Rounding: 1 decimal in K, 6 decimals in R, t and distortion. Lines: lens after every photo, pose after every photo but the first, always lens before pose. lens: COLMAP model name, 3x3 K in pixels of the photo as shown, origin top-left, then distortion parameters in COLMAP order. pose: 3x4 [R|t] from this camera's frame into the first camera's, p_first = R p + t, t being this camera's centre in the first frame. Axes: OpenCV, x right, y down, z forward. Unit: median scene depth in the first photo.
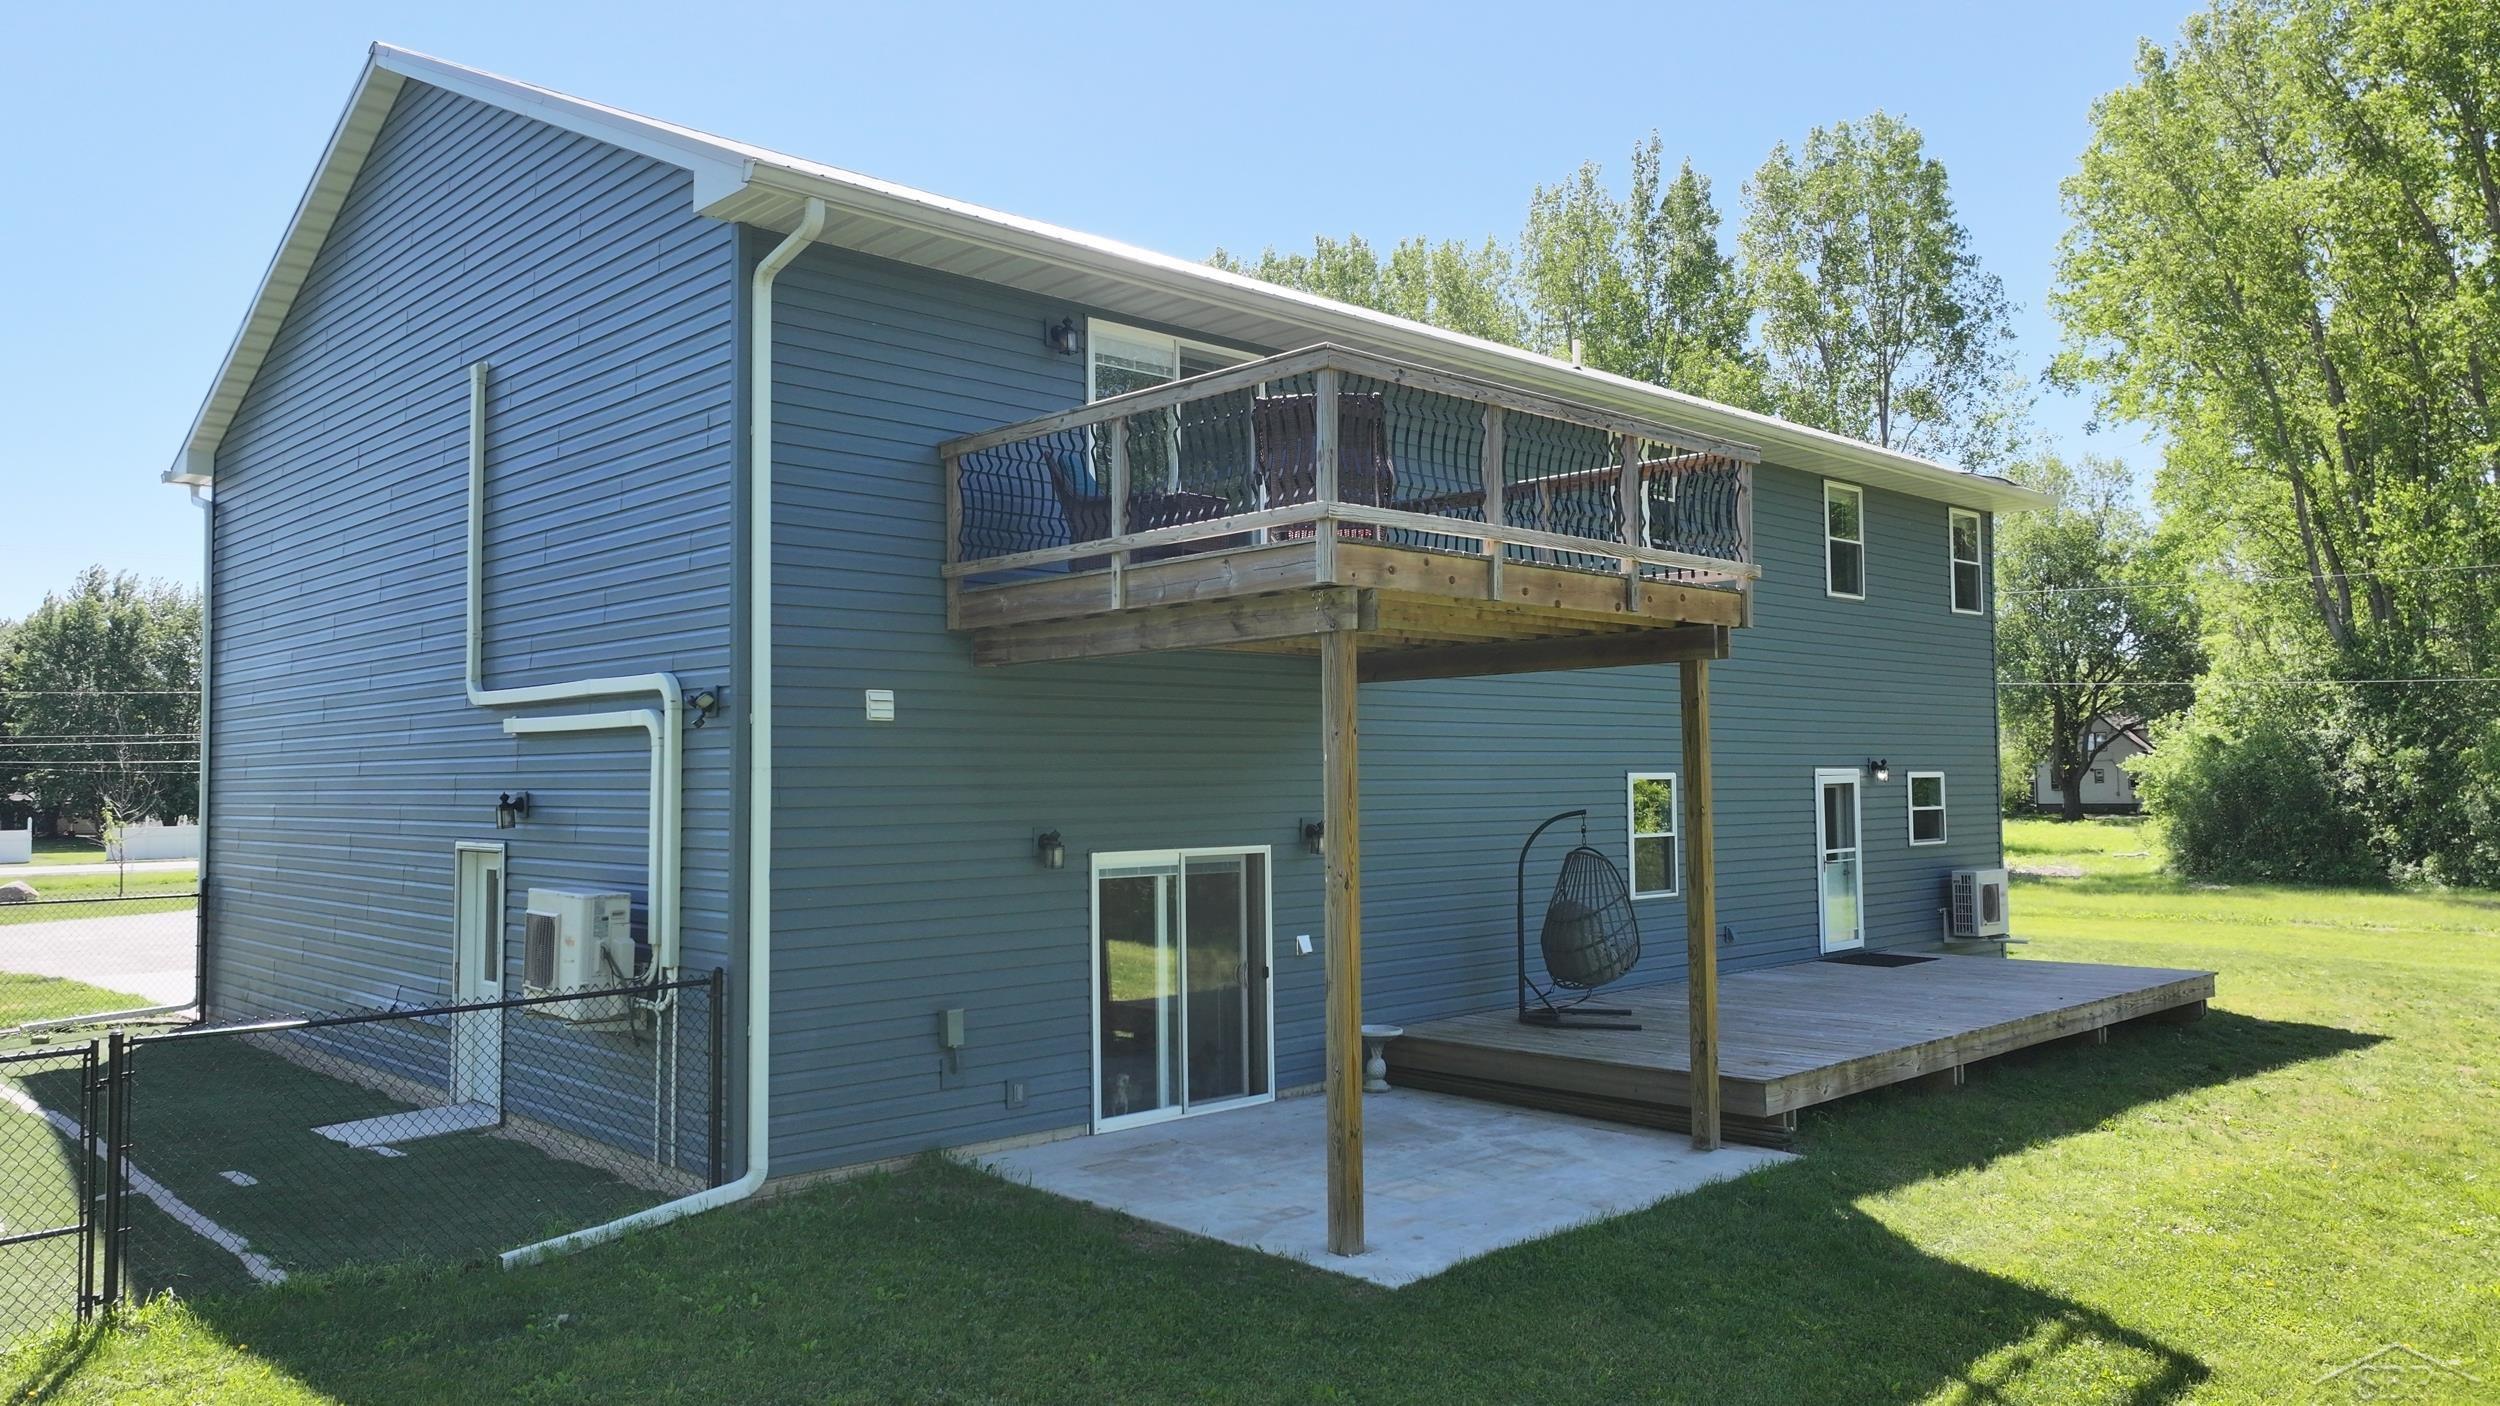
lens RADIAL K [[1775.6, 0, 1250.0], [0, 1775.6, 703.0], [0, 0, 1]] dist [-0.016250, -0.001950]
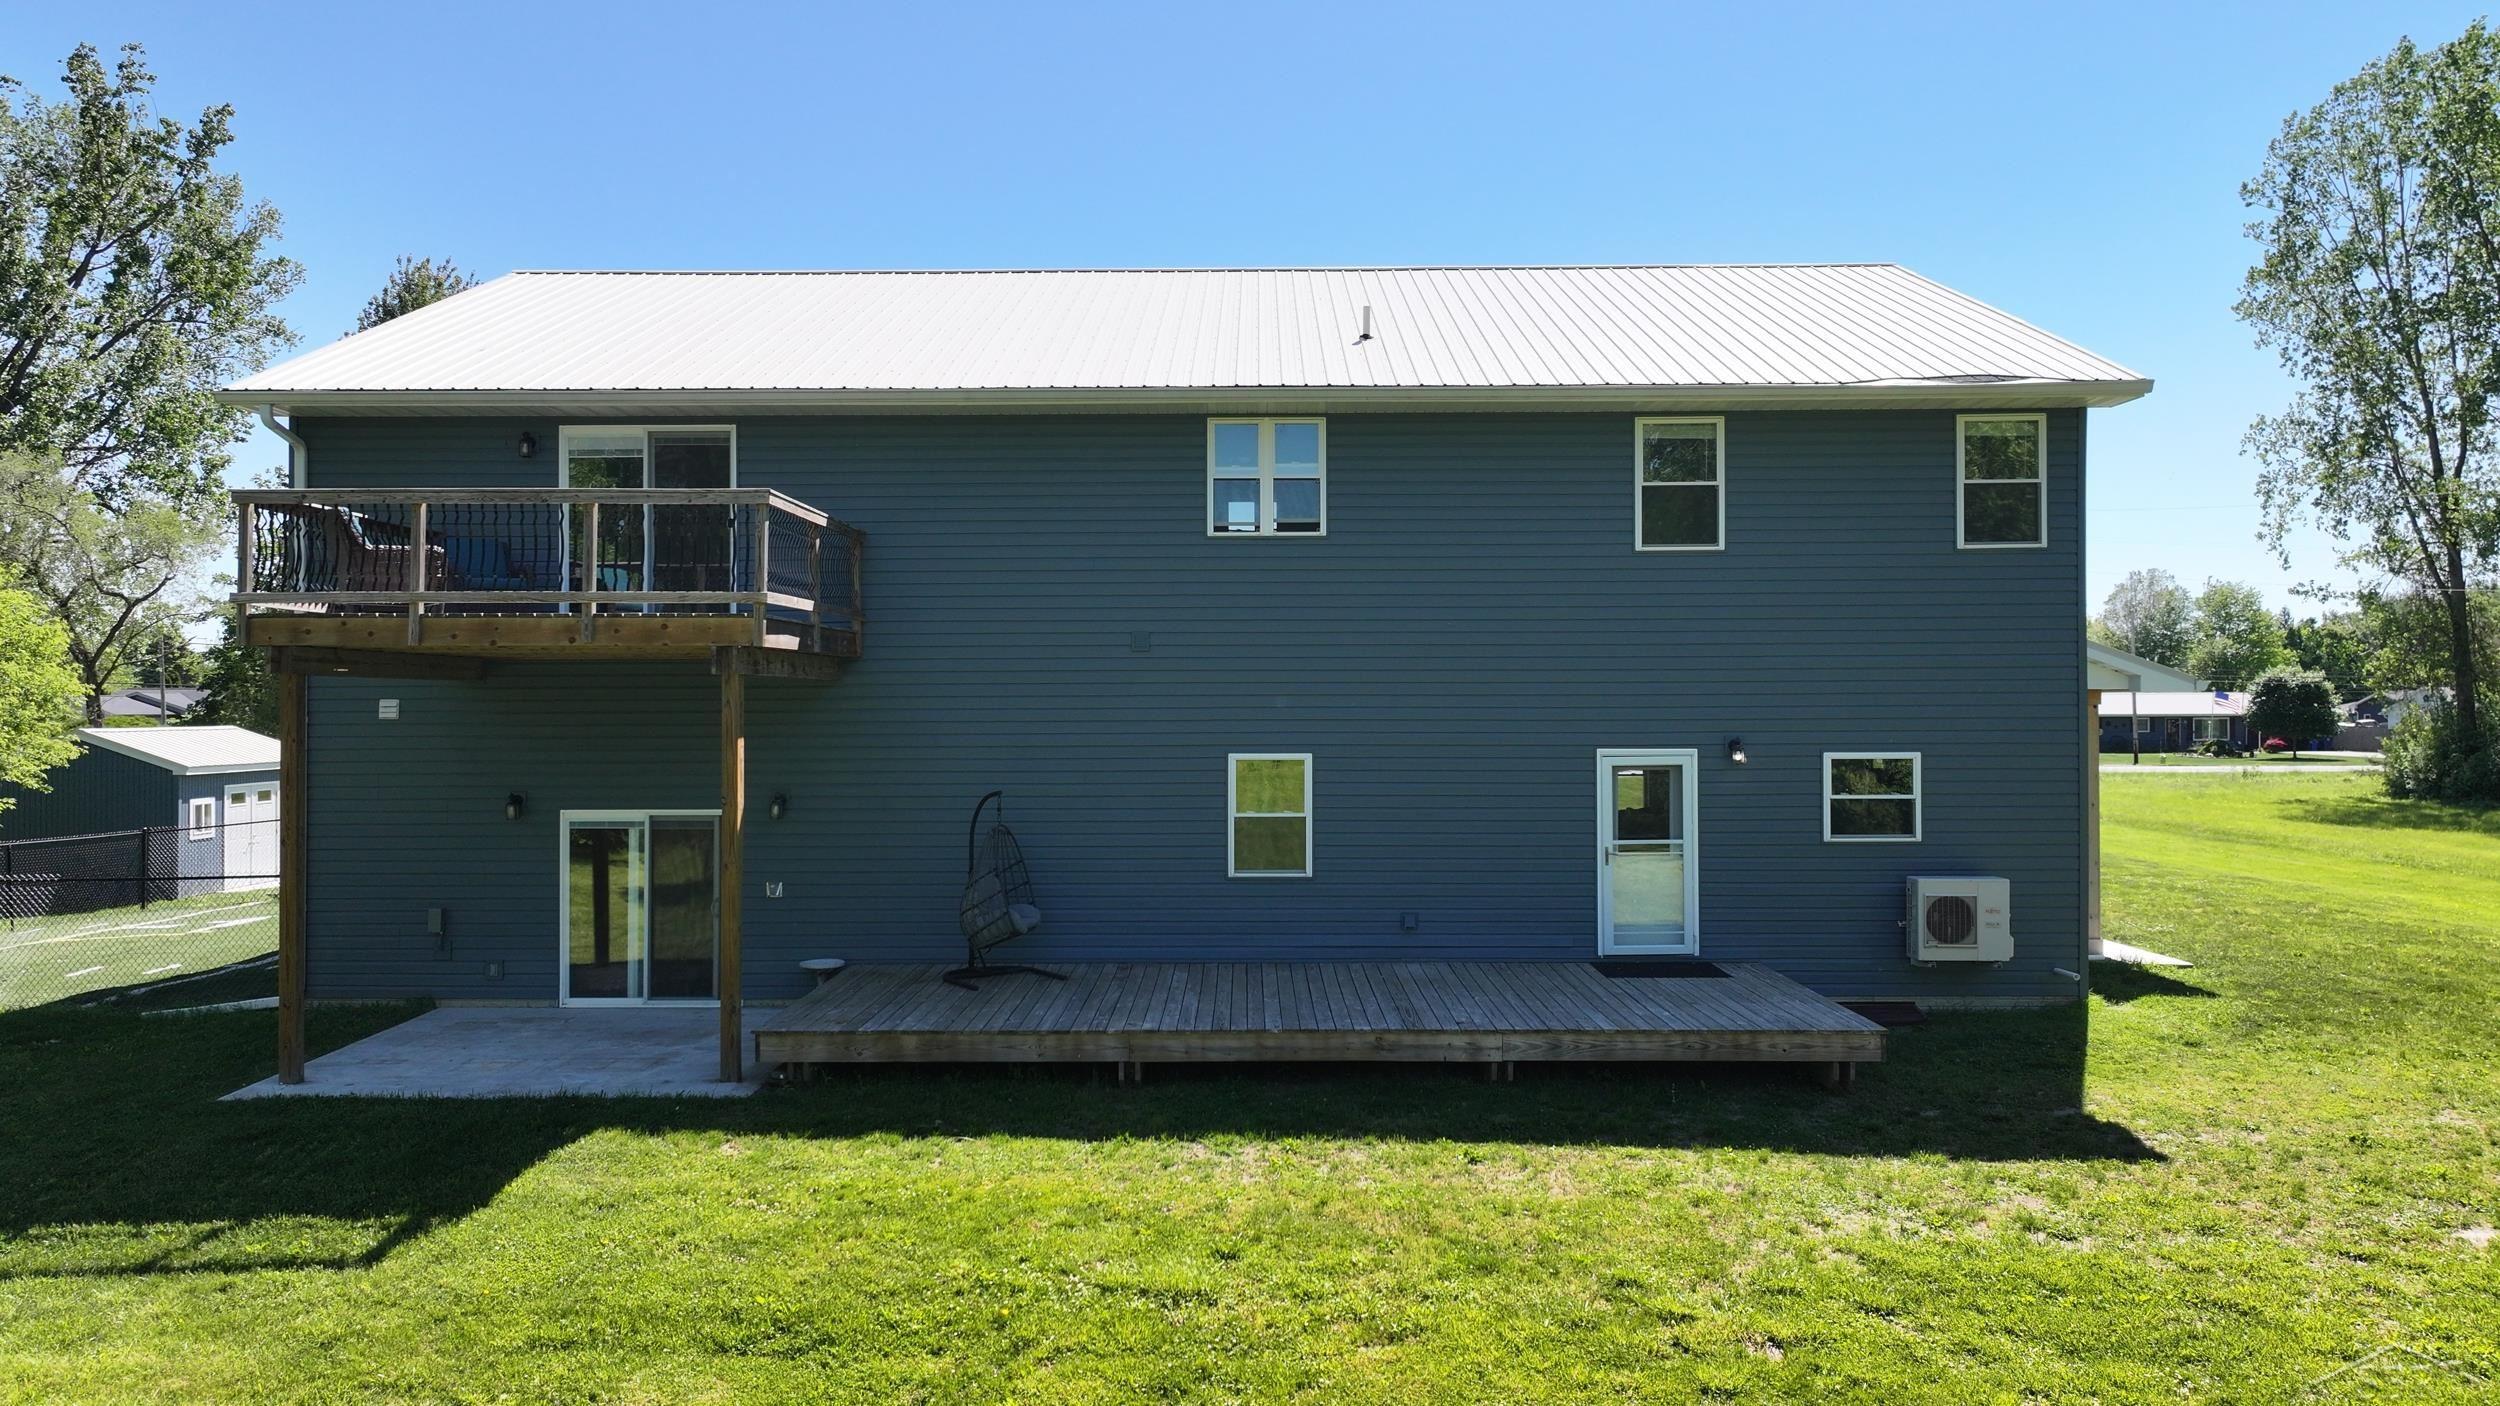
lens RADIAL K [[1775.6, 0, 1250.0], [0, 1775.6, 703.0], [0, 0, 1]] dist [-0.016250, -0.001950]
pose [[0.697915, -0.008739, -0.716127, 1.236815], [0.028159, 0.999487, 0.015246, -0.005415], [0.715627, -0.030806, 0.697803, 0.395802]]
